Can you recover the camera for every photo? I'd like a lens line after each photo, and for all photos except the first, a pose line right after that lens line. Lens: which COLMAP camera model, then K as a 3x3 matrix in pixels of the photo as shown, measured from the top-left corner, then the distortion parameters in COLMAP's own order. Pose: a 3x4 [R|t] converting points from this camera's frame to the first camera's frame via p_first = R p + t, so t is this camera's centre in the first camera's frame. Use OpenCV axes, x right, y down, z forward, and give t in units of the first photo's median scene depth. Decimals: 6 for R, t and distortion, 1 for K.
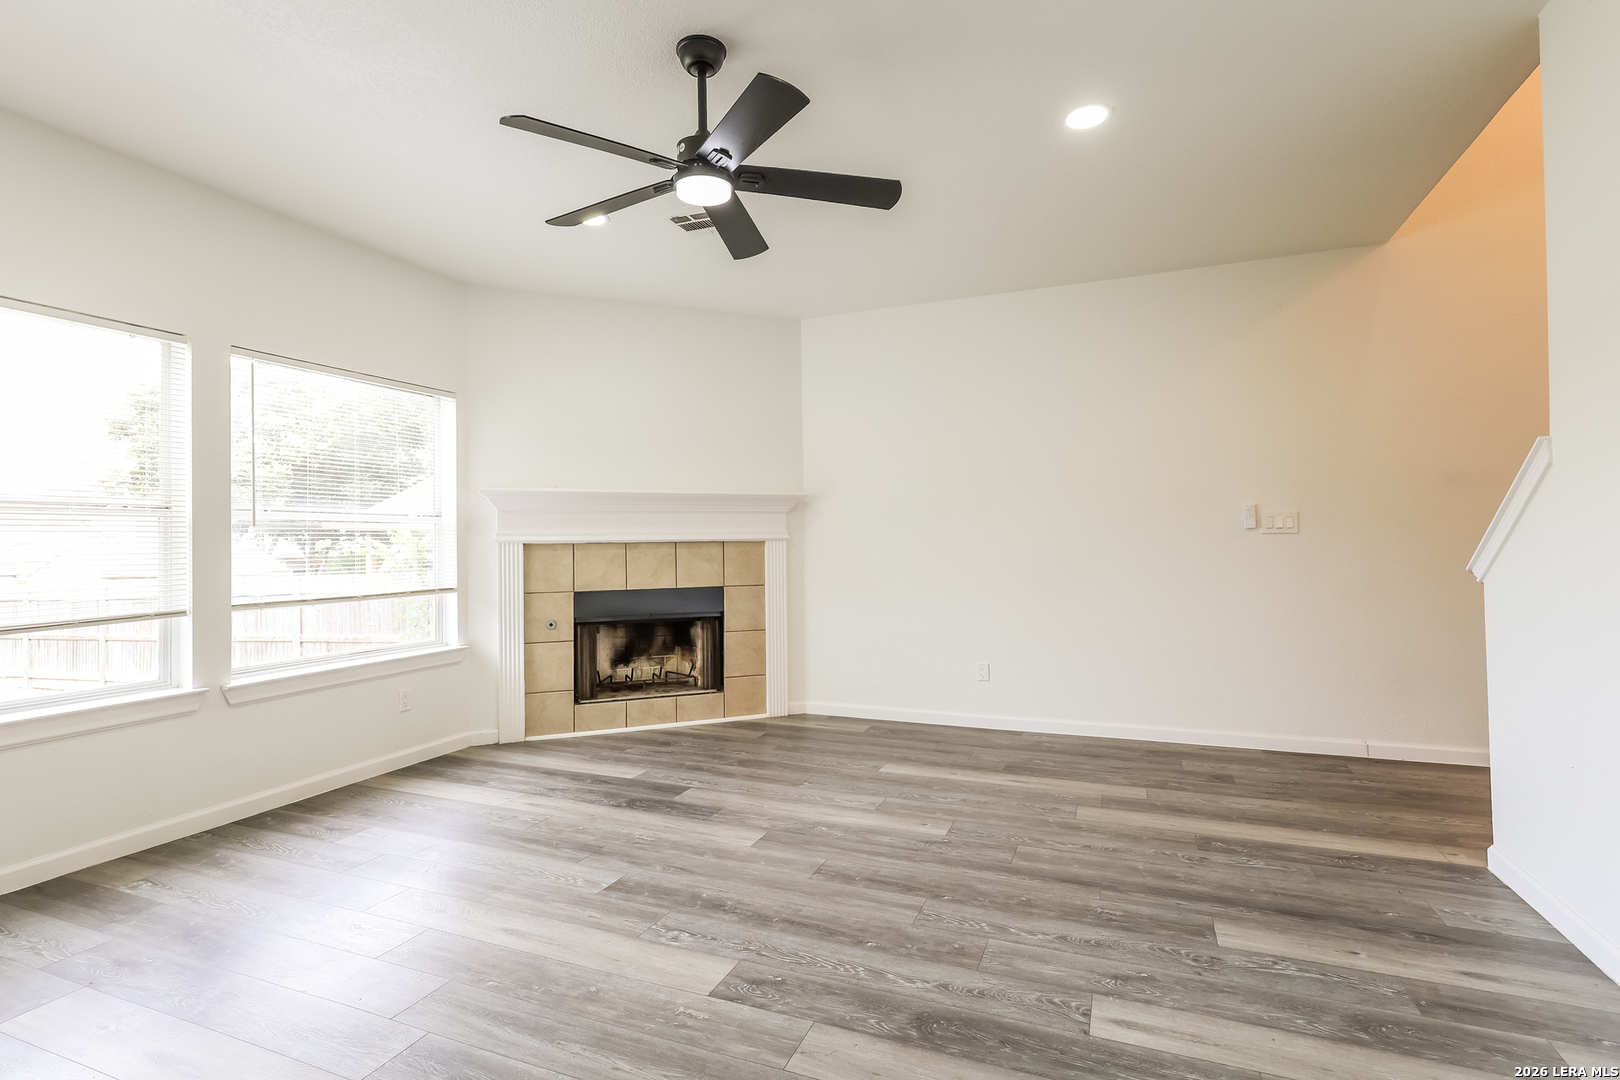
lens RADIAL K [[751.0, 0, 784.1], [0, 751.0, 538.3], [0, 0, 1]] dist [0.001460, 0.001756]
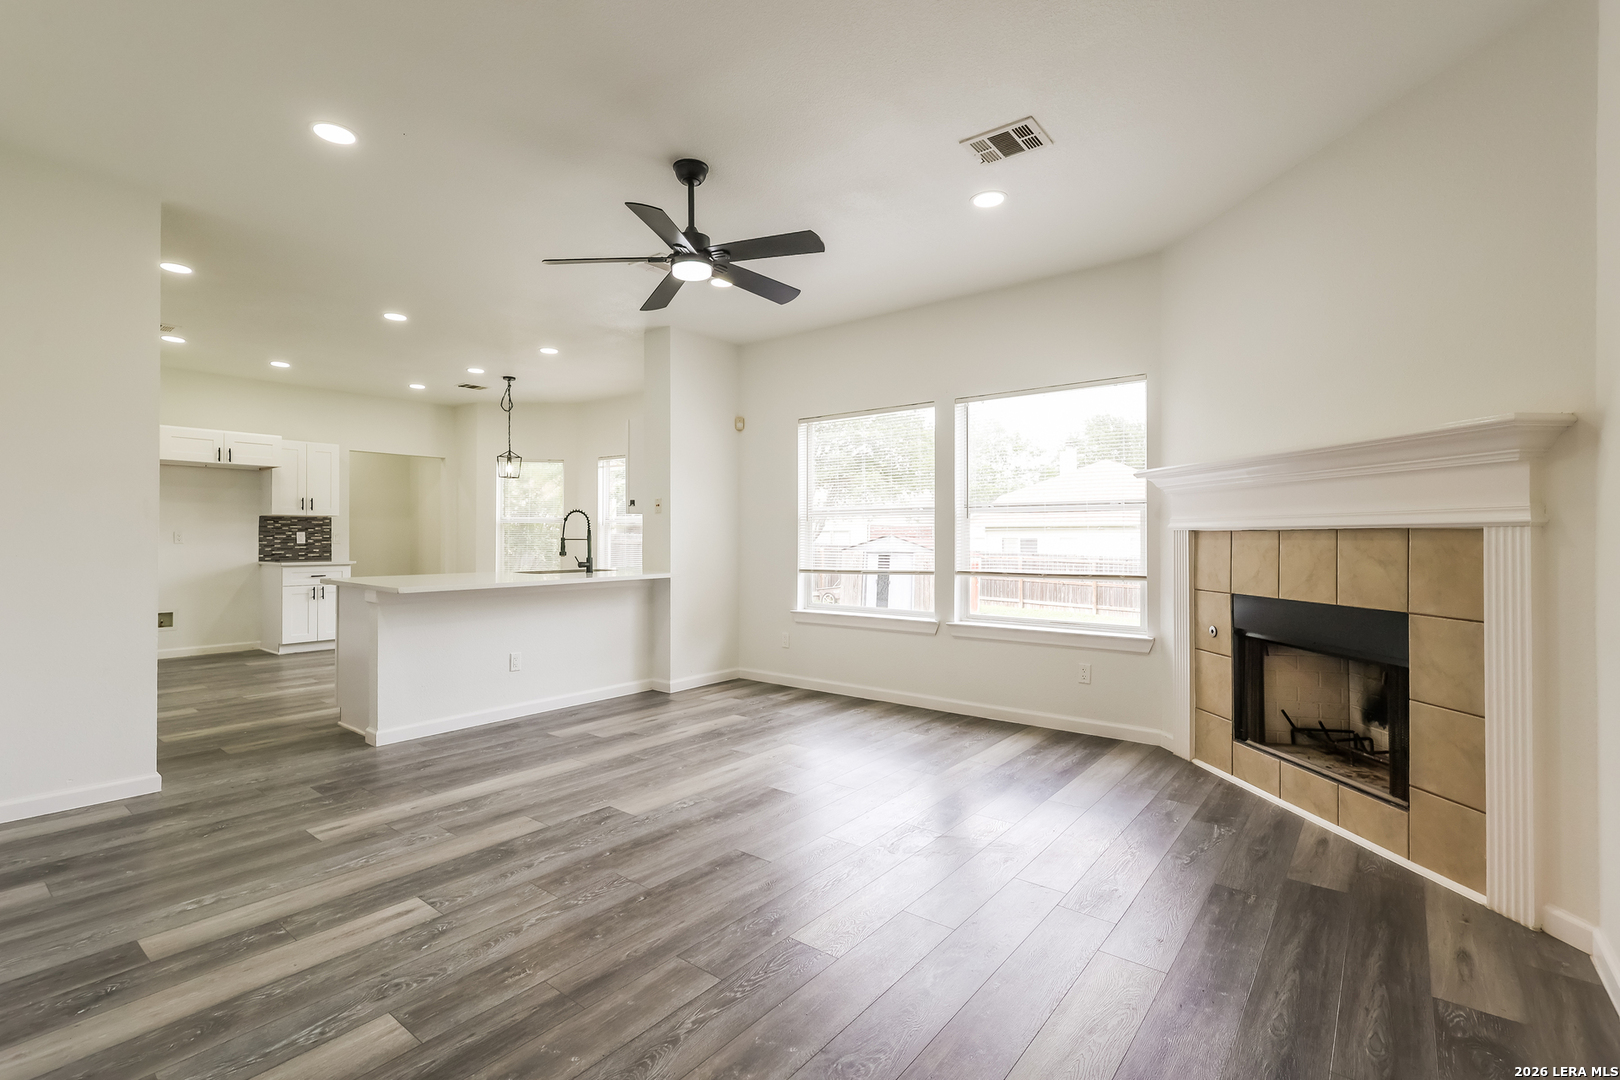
lens RADIAL K [[751.0, 0, 781.7], [0, 751.0, 539.5], [0, 0, 1]] dist [0.001460, 0.001756]
pose [[-0.262827, 0.016484, -0.964702, 1.122345], [0.009909, 0.999847, 0.014385, 0.000338], [0.964792, -0.005779, -0.262951, 1.461081]]
